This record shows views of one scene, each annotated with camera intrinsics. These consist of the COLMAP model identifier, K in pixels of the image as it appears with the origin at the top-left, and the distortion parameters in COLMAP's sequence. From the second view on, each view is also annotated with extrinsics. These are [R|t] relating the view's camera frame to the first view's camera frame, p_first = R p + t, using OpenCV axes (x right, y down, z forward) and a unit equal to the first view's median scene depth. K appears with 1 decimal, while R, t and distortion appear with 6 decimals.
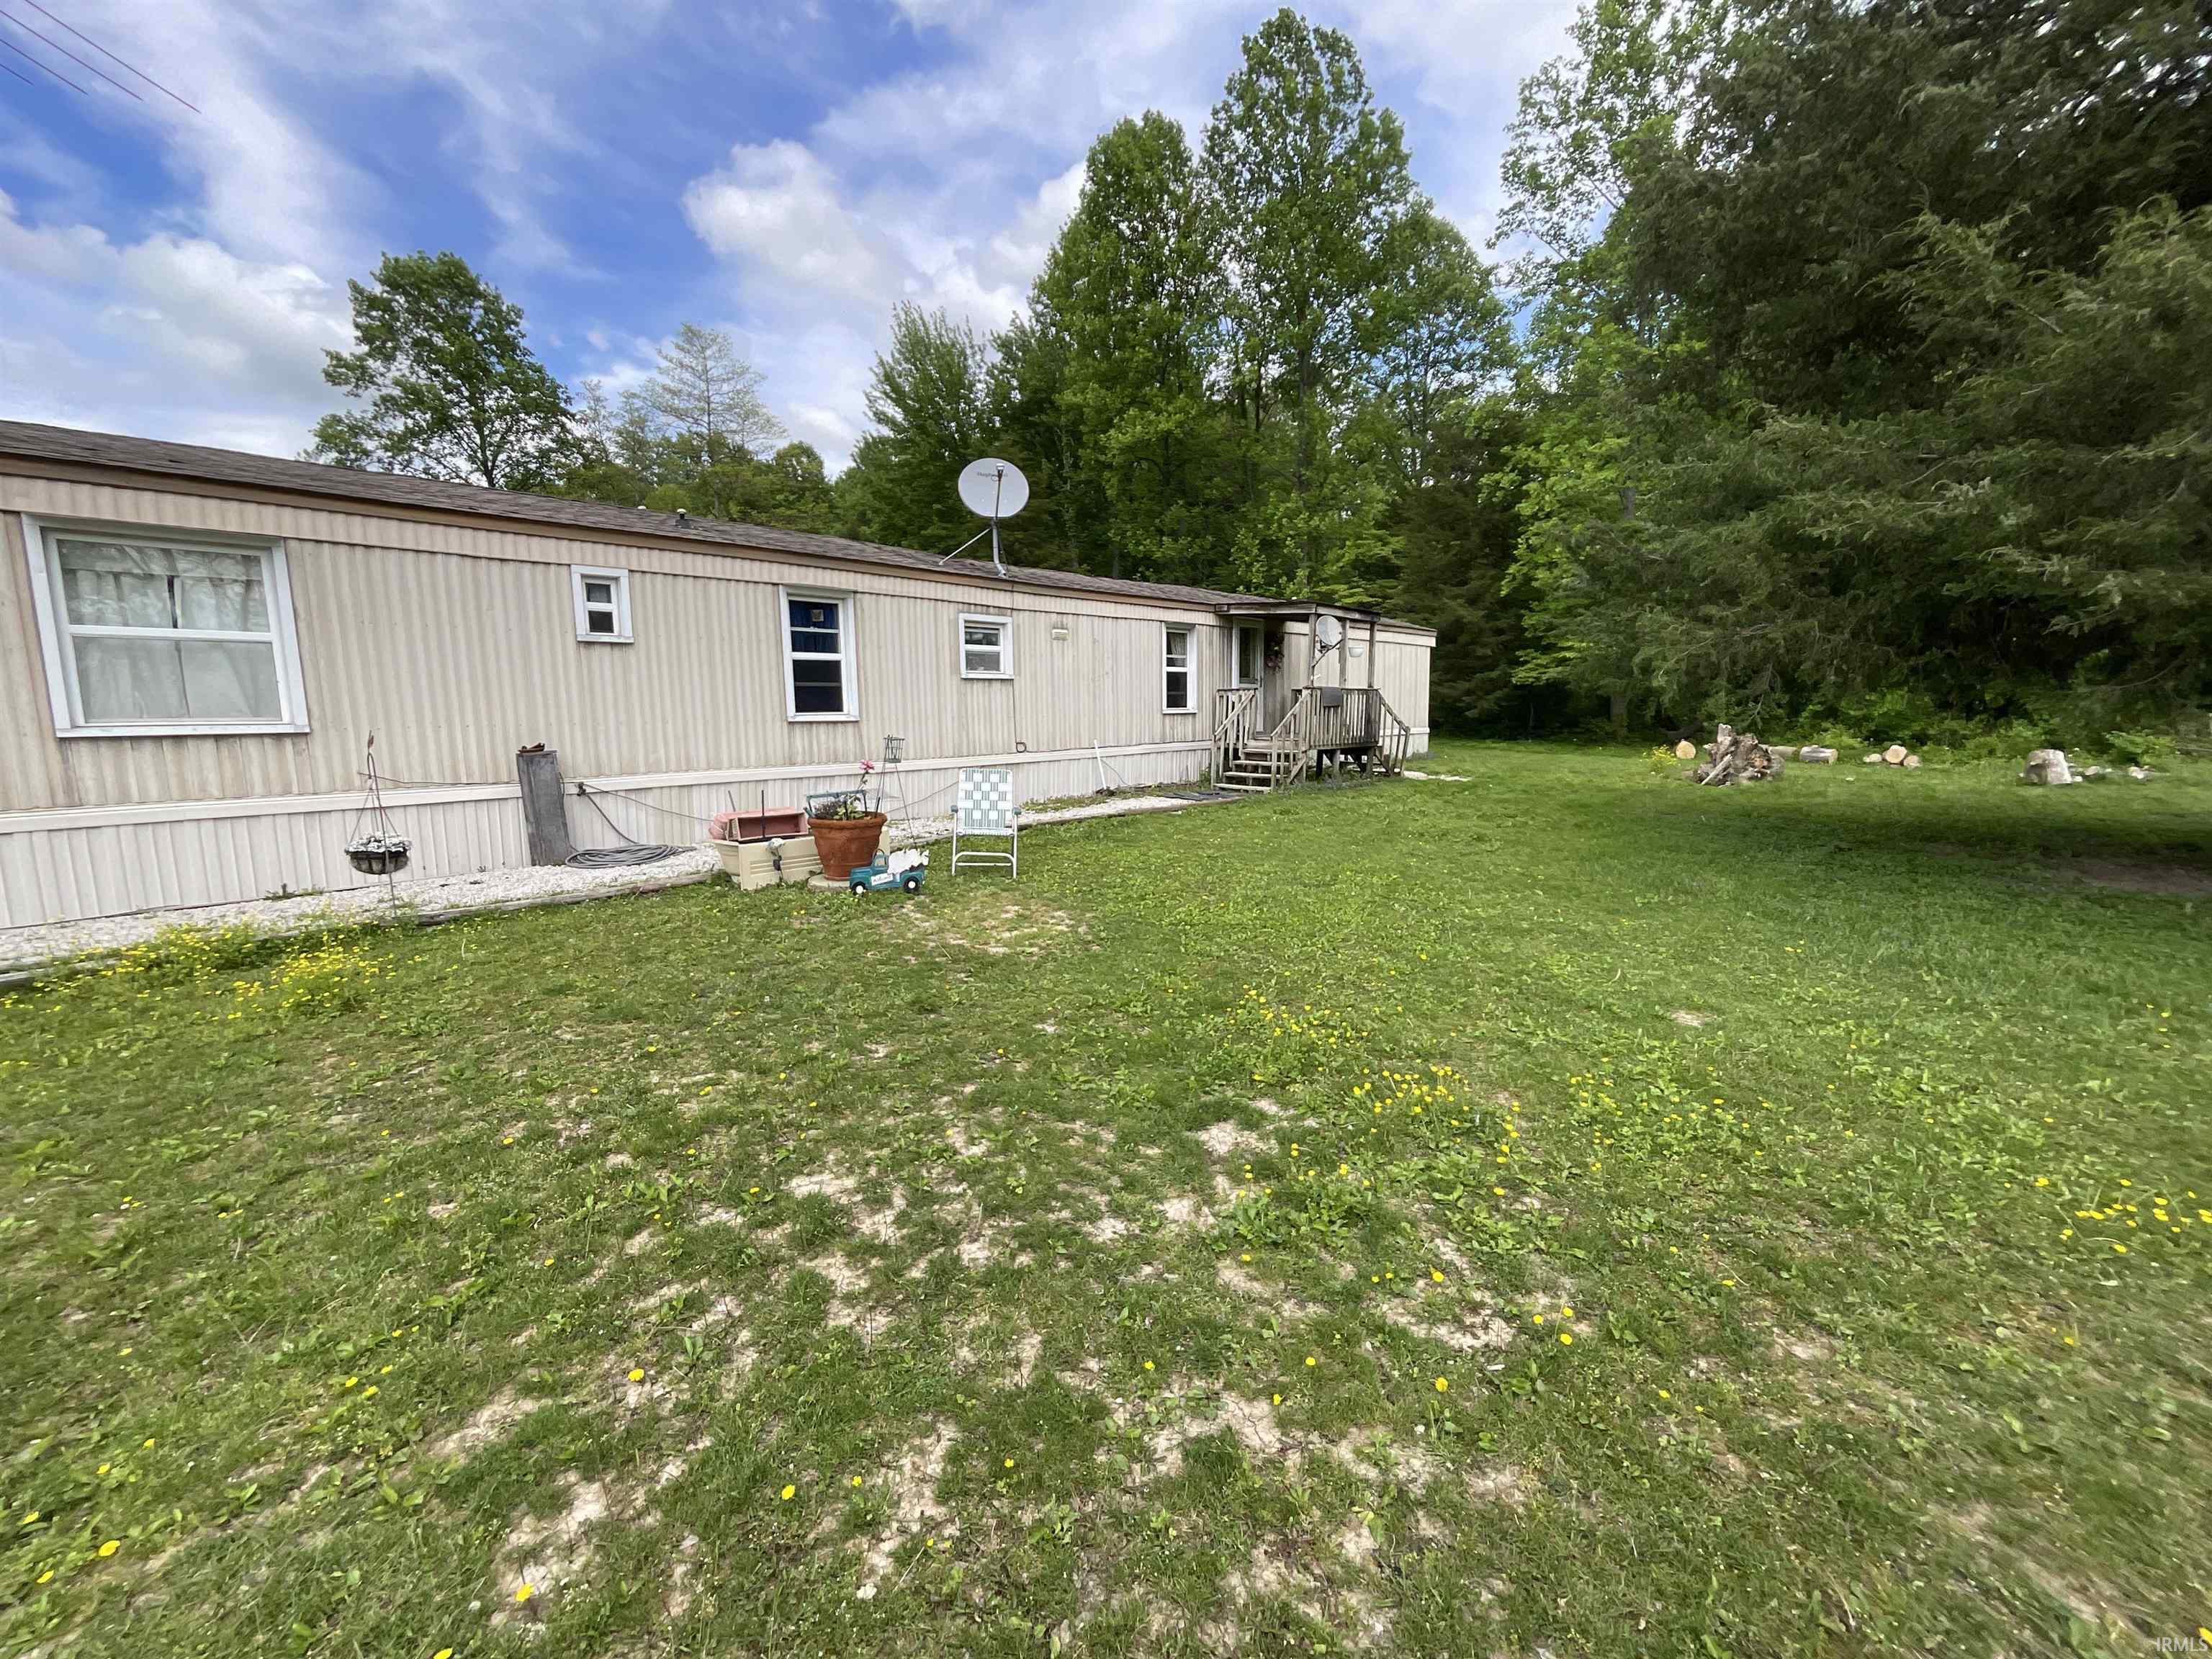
lens RADIAL K [[897.5, 0, 1097.9], [0, 897.5, 830.9], [0, 0, 1]] dist [0.009301, -0.002557]
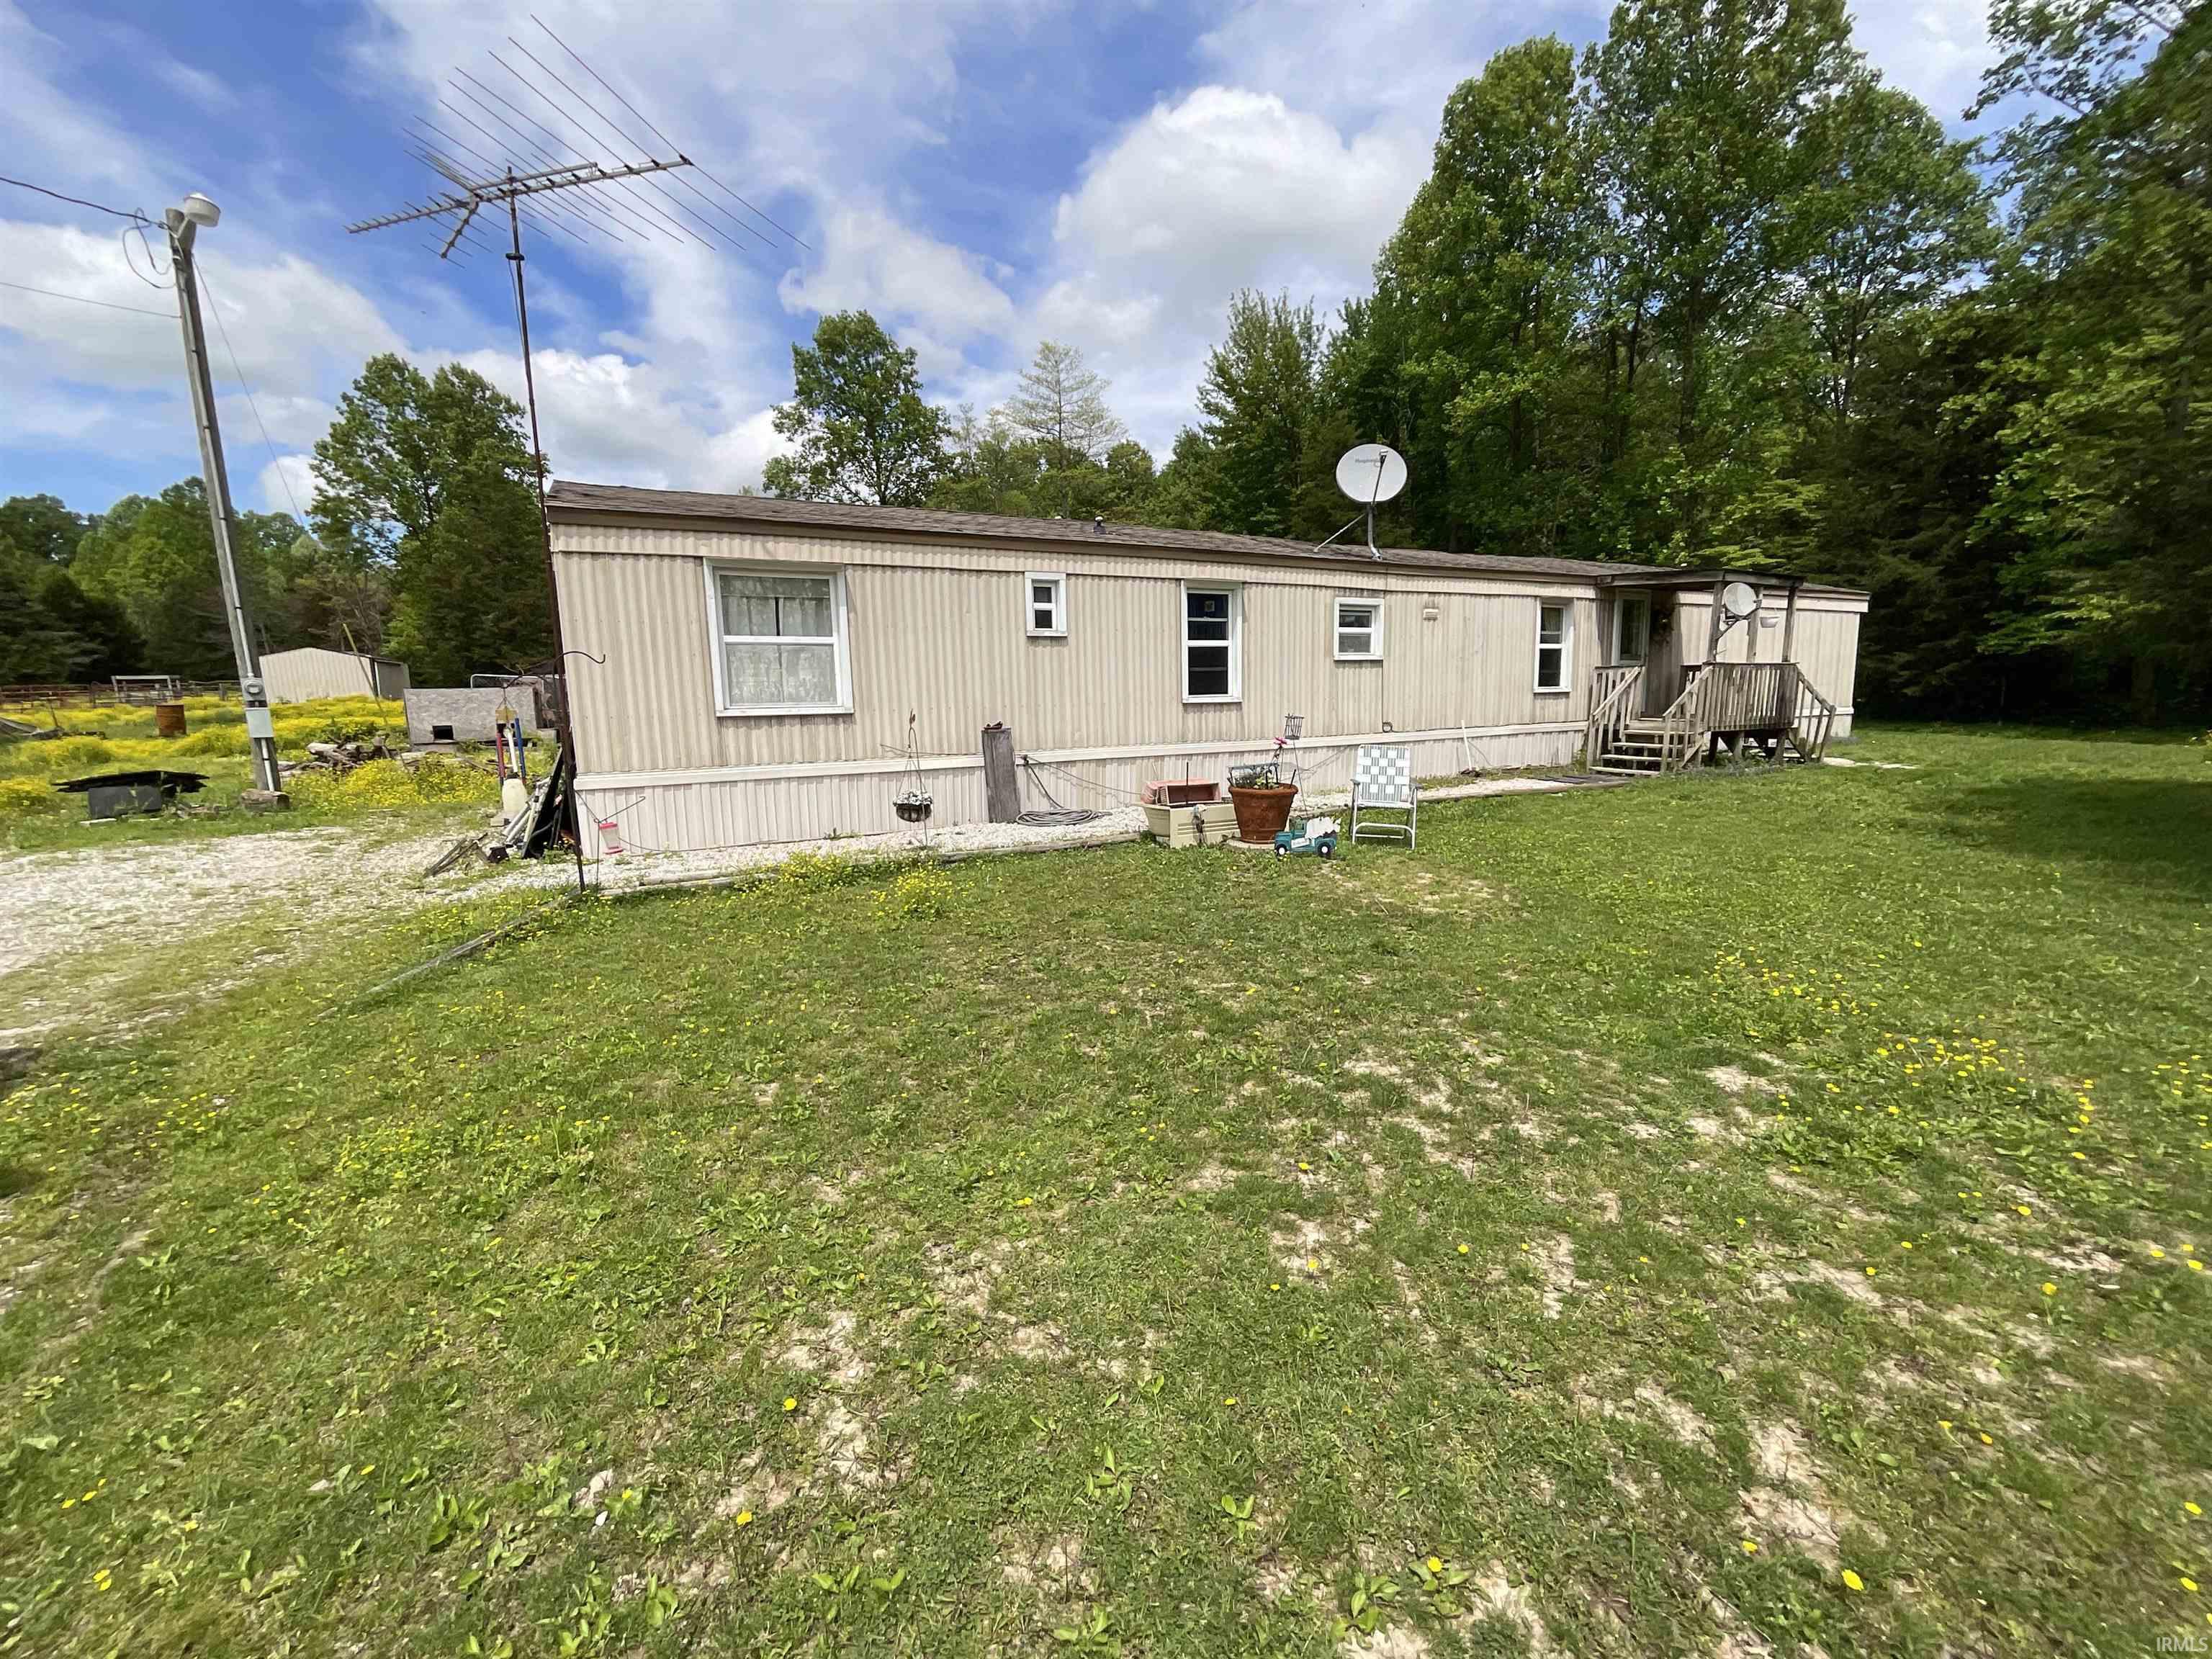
lens RADIAL K [[897.5, 0, 1106.1], [0, 897.5, 834.7], [0, 0, 1]] dist [0.009301, -0.002557]
pose [[0.950087, 0.037774, -0.309689, -0.099830], [-0.031510, 0.999186, 0.025206, 0.018359], [0.310389, -0.014190, 0.950504, -0.101259]]
